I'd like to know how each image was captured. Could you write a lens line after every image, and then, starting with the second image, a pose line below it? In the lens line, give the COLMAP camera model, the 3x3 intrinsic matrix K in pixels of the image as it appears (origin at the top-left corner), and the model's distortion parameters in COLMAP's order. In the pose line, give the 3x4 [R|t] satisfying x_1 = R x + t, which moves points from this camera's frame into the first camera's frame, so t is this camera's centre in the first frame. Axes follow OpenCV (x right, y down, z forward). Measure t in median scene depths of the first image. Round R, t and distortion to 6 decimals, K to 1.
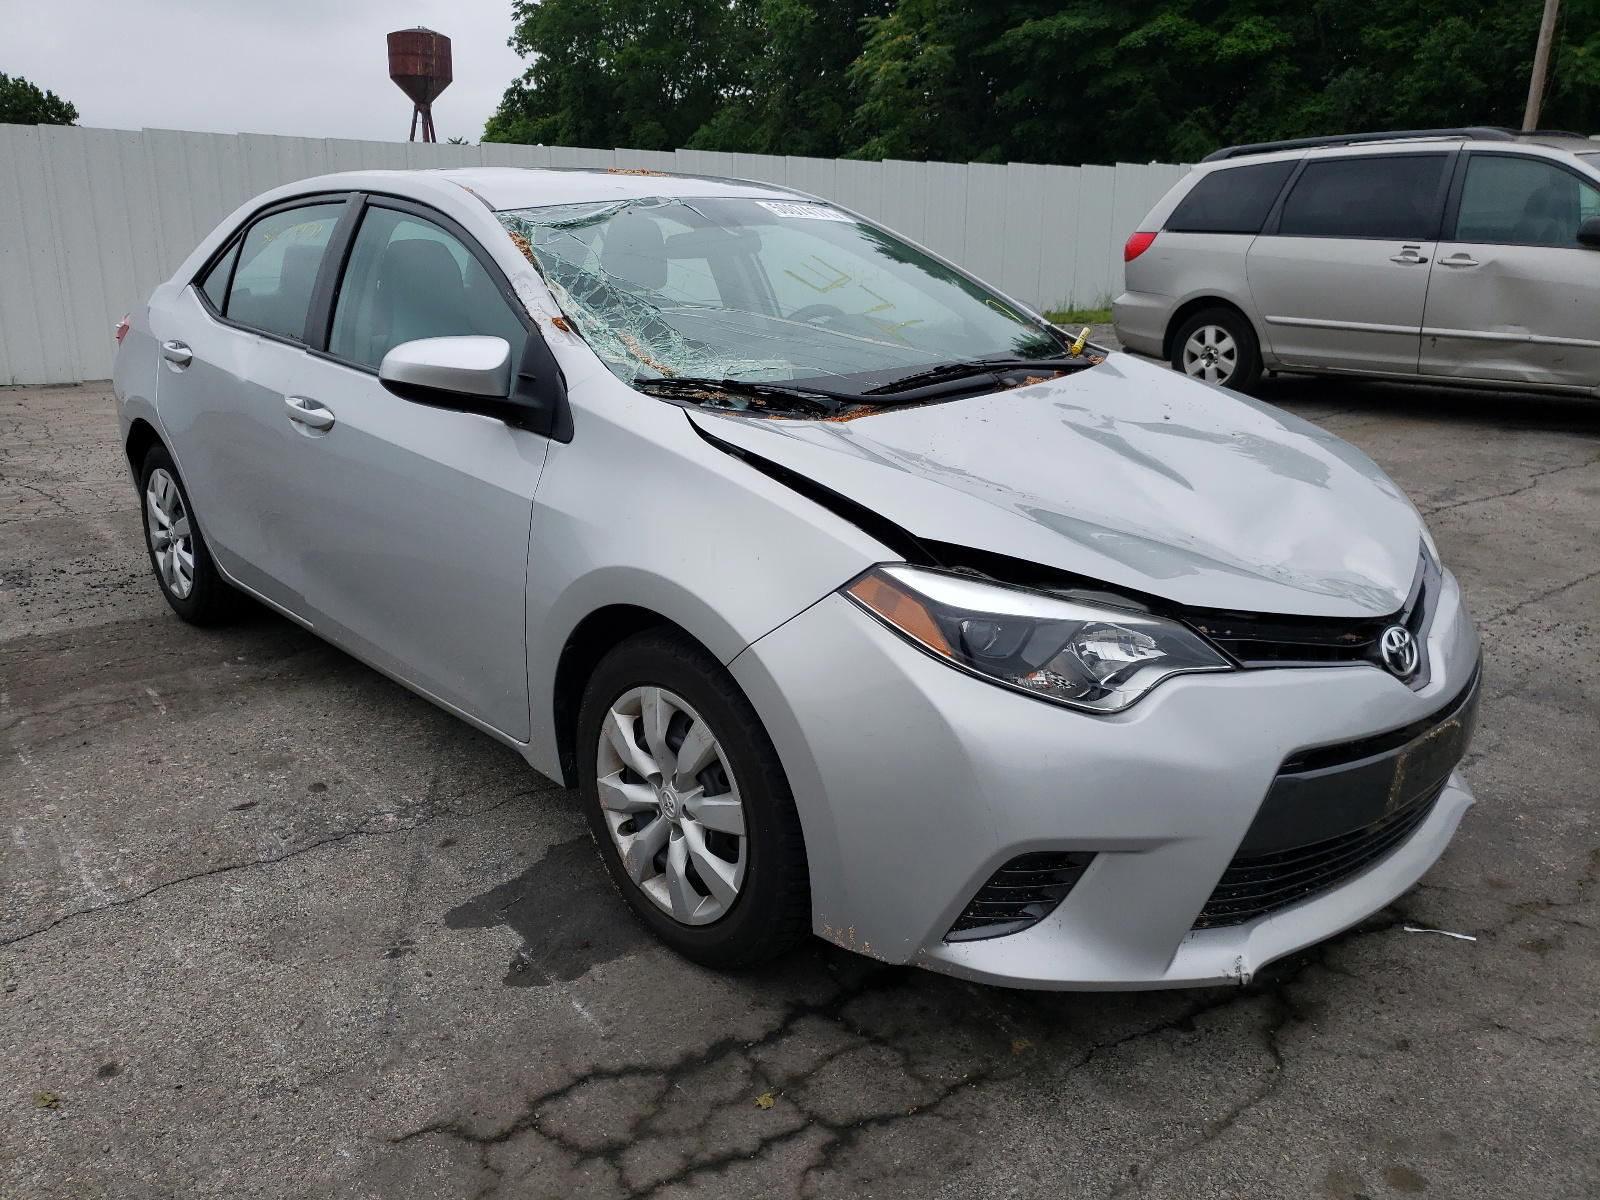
lens RADIAL K [[1206.1, 0, 792.8], [0, 1206.1, 594.0], [0, 0, 1]] dist [0.013739, 0.006853]
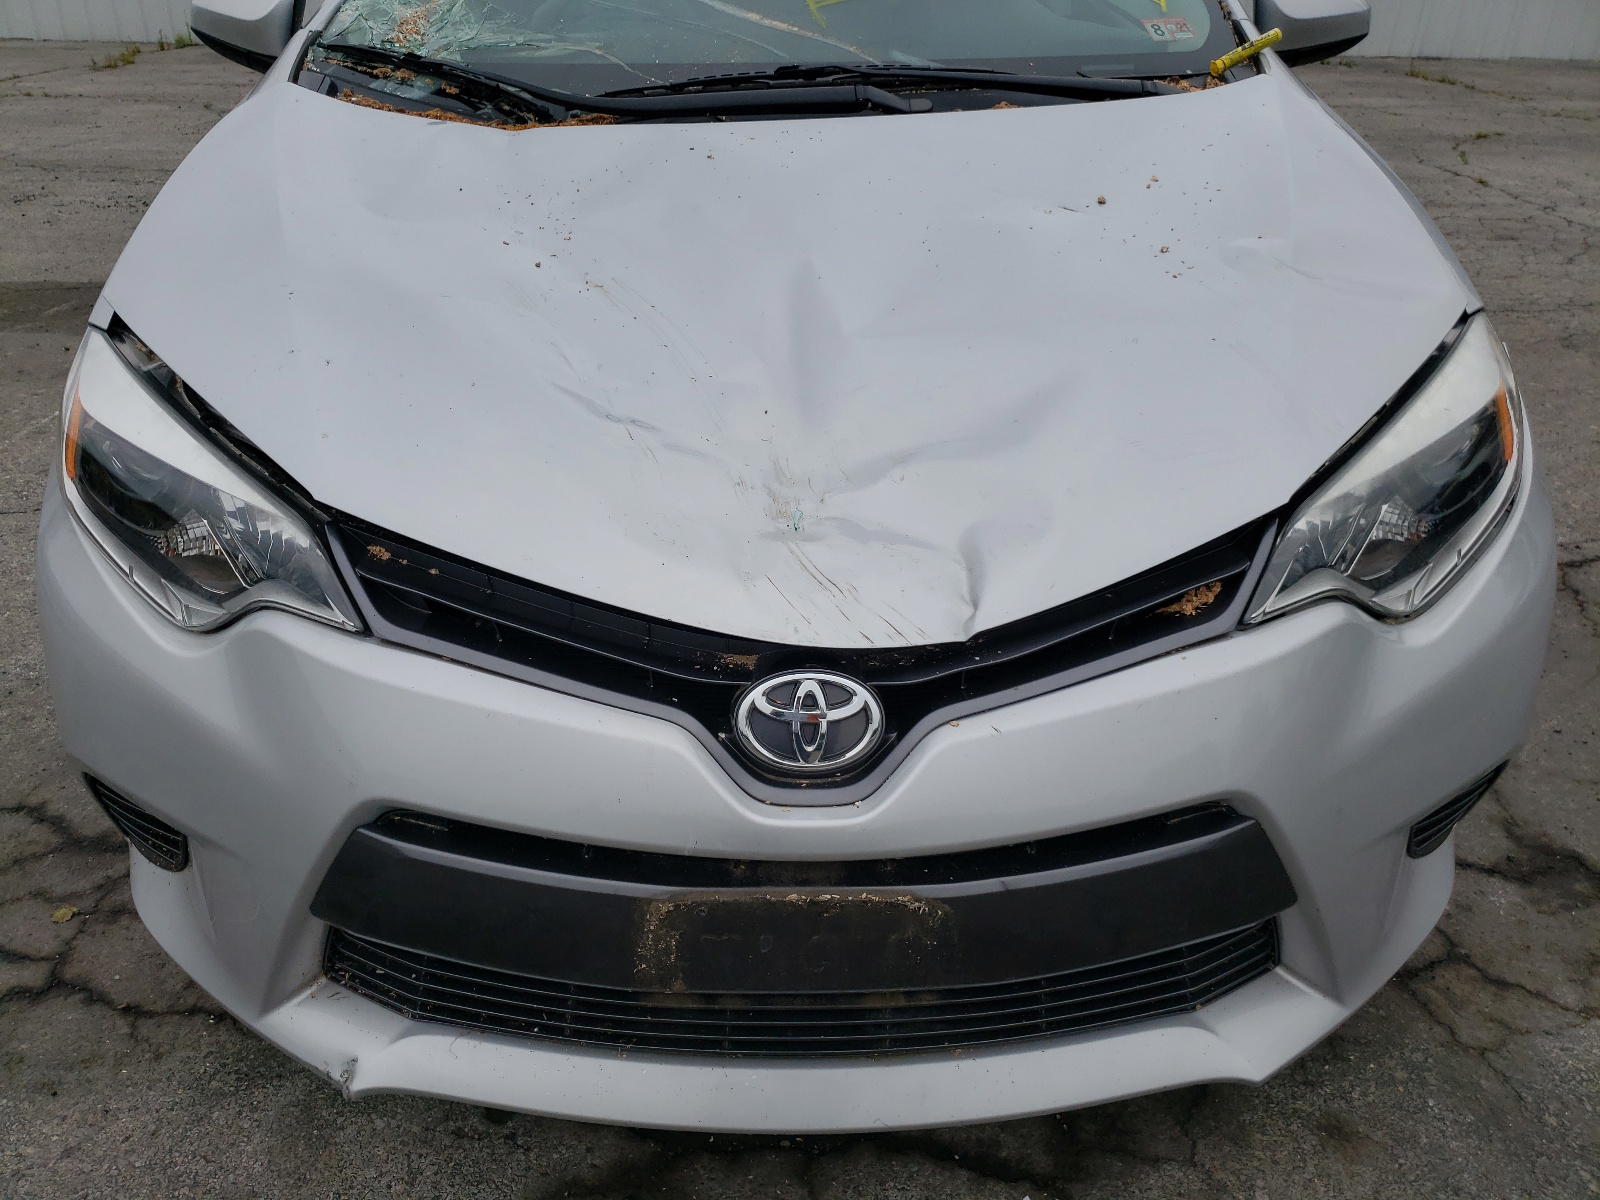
lens RADIAL K [[1206.1, 0, 799.4], [0, 1206.1, 612.9], [0, 0, 1]] dist [0.013739, 0.006853]
pose [[0.768387, 0.324980, -0.551335, 0.791017], [-0.187211, 0.937934, 0.291944, -0.144020], [0.611992, -0.121110, 0.781536, 0.647219]]
